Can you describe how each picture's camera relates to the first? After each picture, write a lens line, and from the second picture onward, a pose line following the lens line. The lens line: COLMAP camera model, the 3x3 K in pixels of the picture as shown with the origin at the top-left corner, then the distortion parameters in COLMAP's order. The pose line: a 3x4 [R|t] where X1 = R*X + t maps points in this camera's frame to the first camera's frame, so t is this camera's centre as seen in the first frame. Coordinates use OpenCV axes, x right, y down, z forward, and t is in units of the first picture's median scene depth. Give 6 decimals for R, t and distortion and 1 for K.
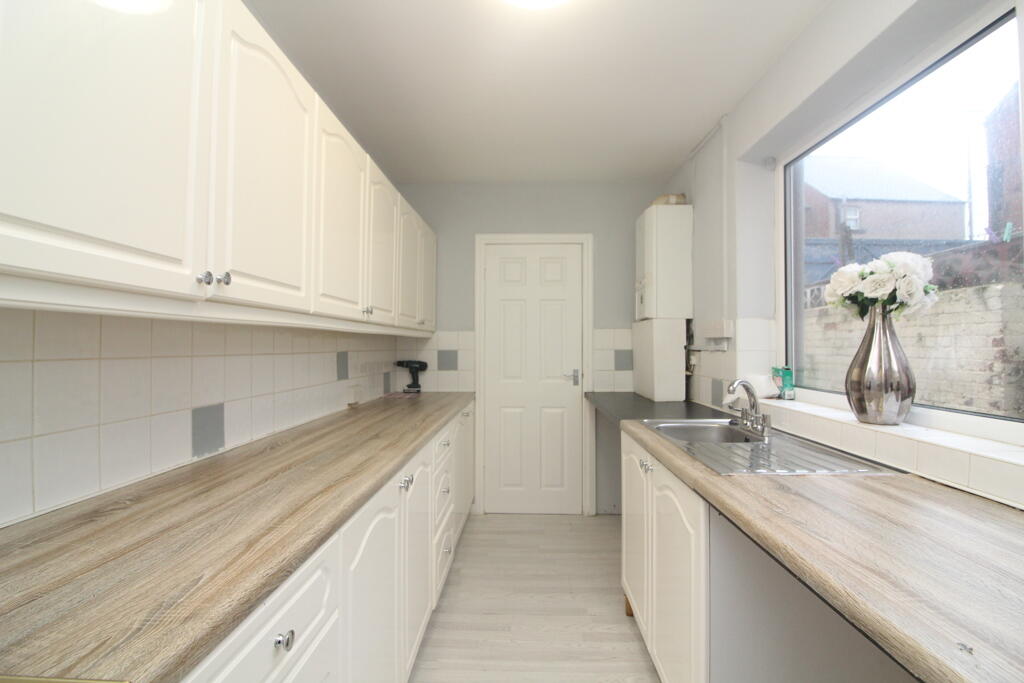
lens RADIAL K [[476.6, 0, 513.9], [0, 476.6, 336.3], [0, 0, 1]] dist [0.002748, -0.013809]
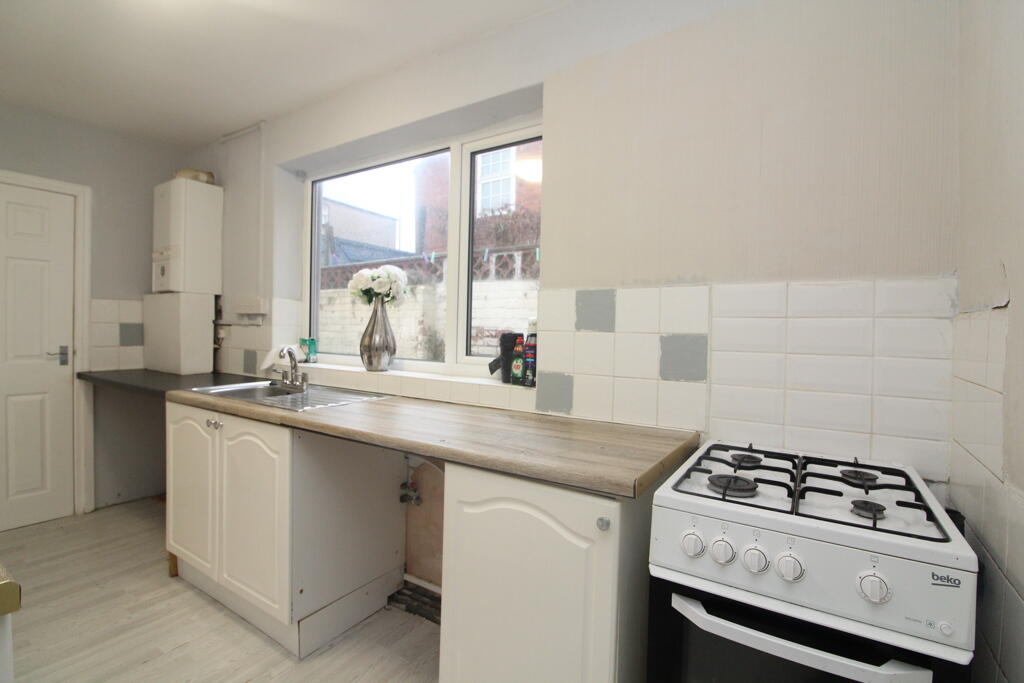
lens RADIAL K [[476.6, 0, 513.9], [0, 476.6, 336.3], [0, 0, 1]] dist [0.002748, -0.013809]
pose [[0.525972, -0.006744, 0.850475, -0.223194], [-0.034177, 0.998993, 0.029059, 0.002557], [-0.849815, -0.044351, 0.525211, -0.143673]]
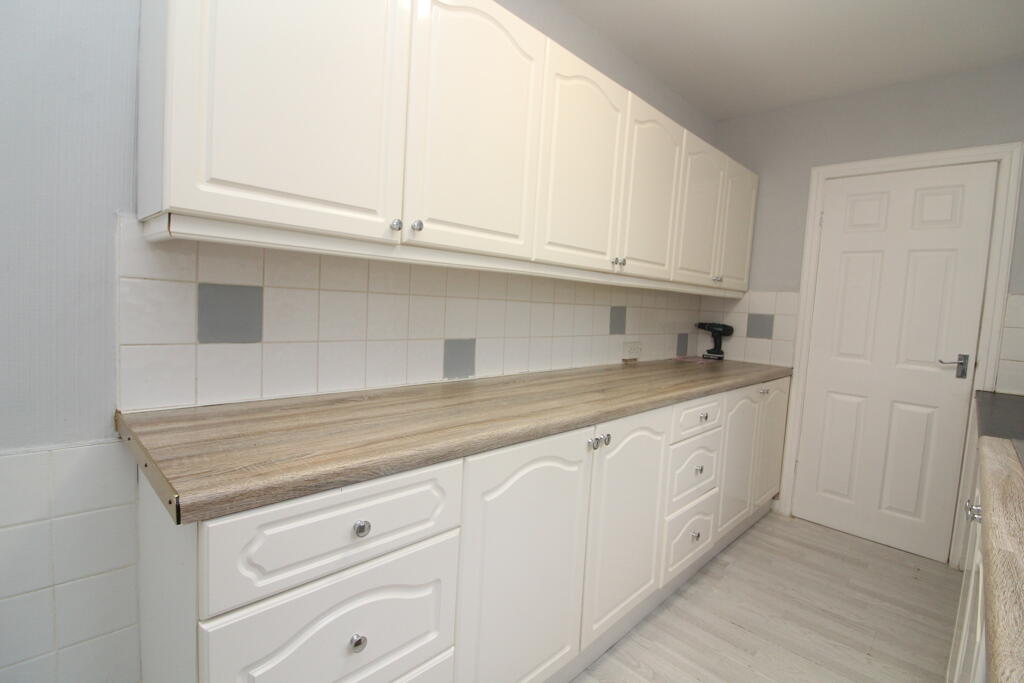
lens RADIAL K [[476.6, 0, 513.9], [0, 476.6, 336.3], [0, 0, 1]] dist [0.002748, -0.013809]
pose [[0.729674, 0.090787, -0.677742, 0.163391], [-0.040806, 0.995162, 0.089375, 0.015012], [0.682577, -0.037559, 0.729848, 0.124137]]
